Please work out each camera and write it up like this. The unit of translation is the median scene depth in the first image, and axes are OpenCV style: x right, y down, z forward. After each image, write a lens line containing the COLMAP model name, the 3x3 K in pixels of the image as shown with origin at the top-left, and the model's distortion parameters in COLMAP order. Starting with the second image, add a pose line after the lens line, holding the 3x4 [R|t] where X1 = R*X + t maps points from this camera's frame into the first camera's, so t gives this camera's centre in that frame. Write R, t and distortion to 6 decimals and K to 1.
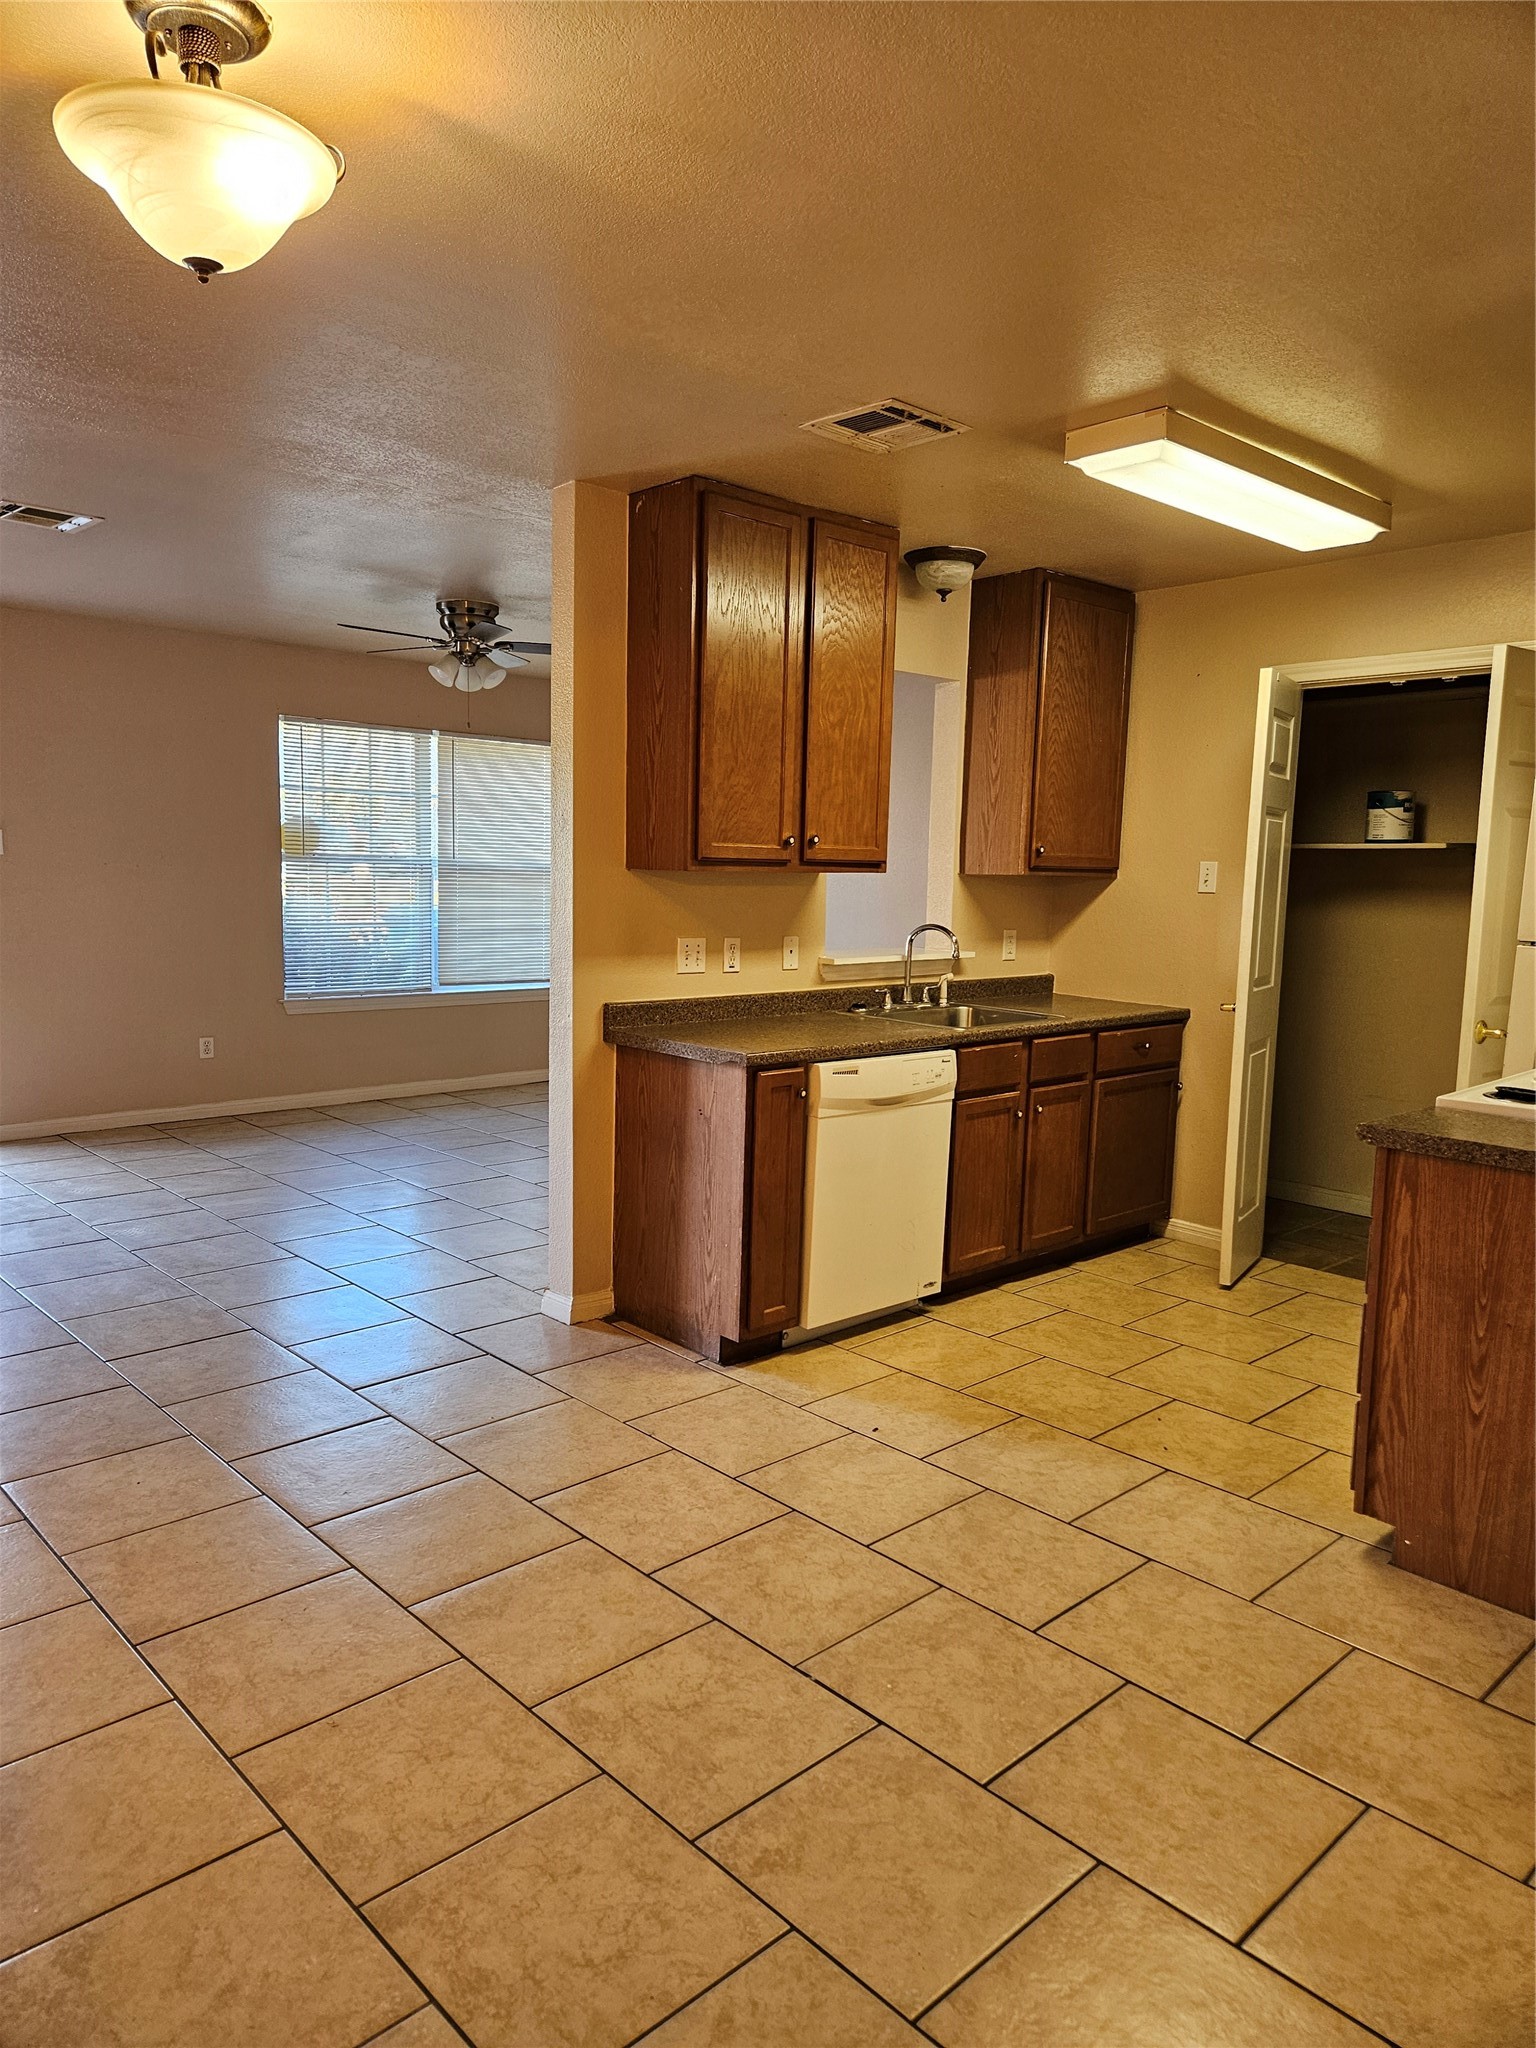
lens RADIAL K [[1369.3, 0, 787.7], [0, 1369.3, 1035.1], [0, 0, 1]] dist [0.062269, -0.033374]
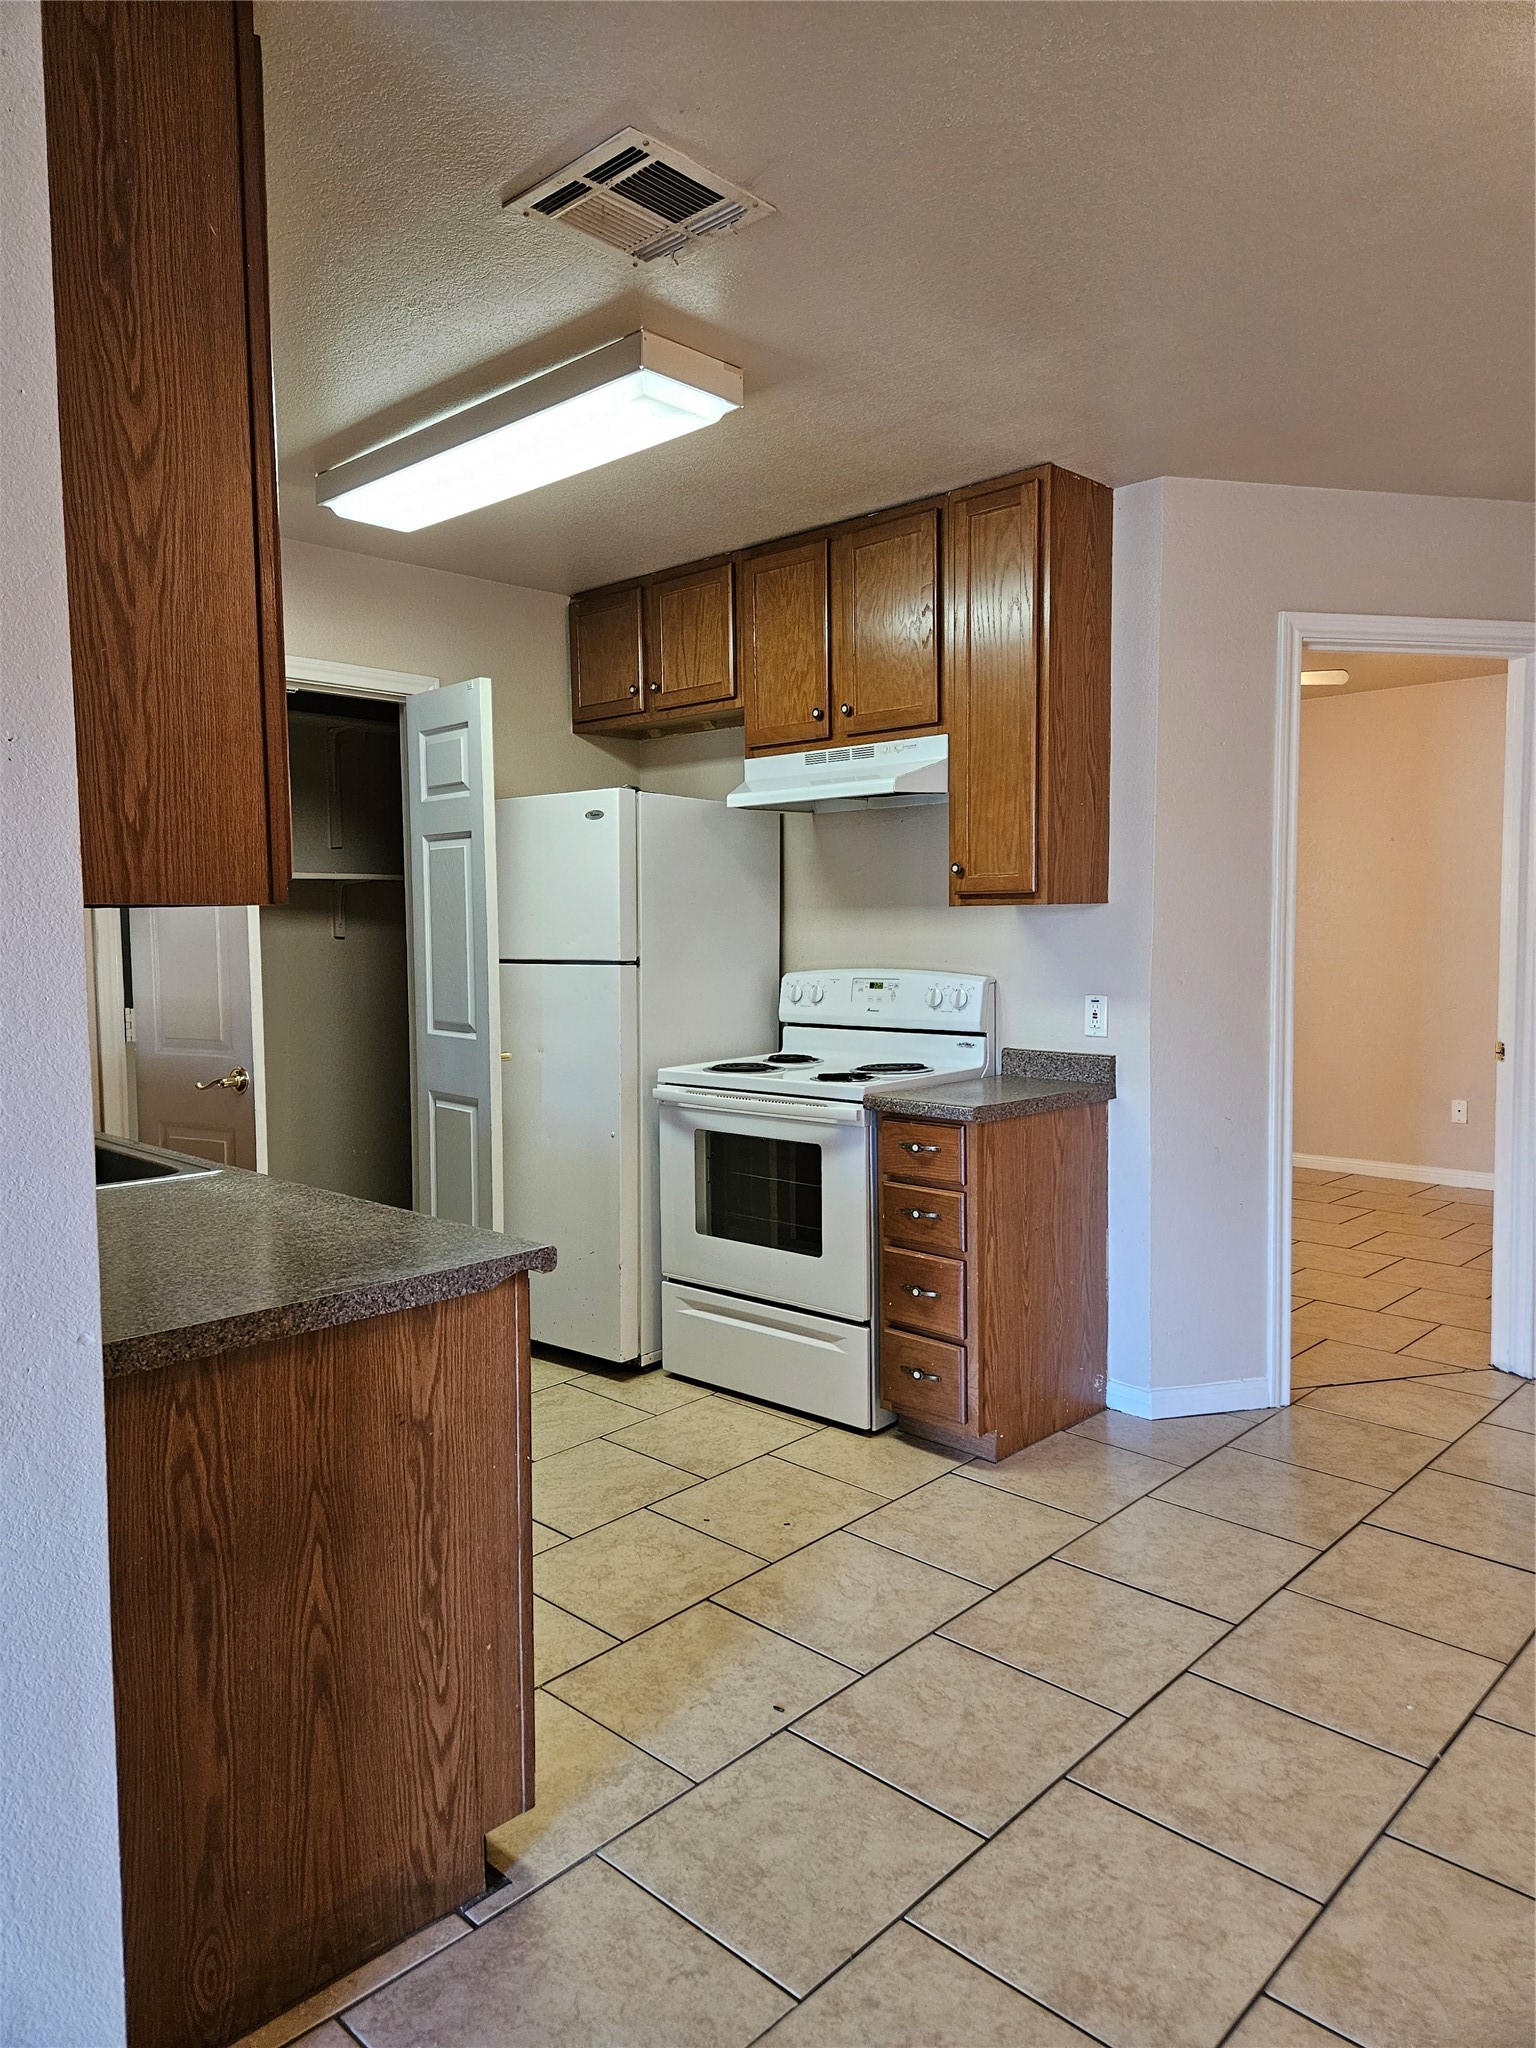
lens RADIAL K [[1369.3, 0, 750.9], [0, 1369.3, 1011.9], [0, 0, 1]] dist [0.062269, -0.033374]
pose [[-0.026468, -0.108277, 0.993768, -0.698642], [0.134789, 0.984652, 0.110874, -0.165166], [-0.990521, 0.136884, -0.011467, 1.140113]]
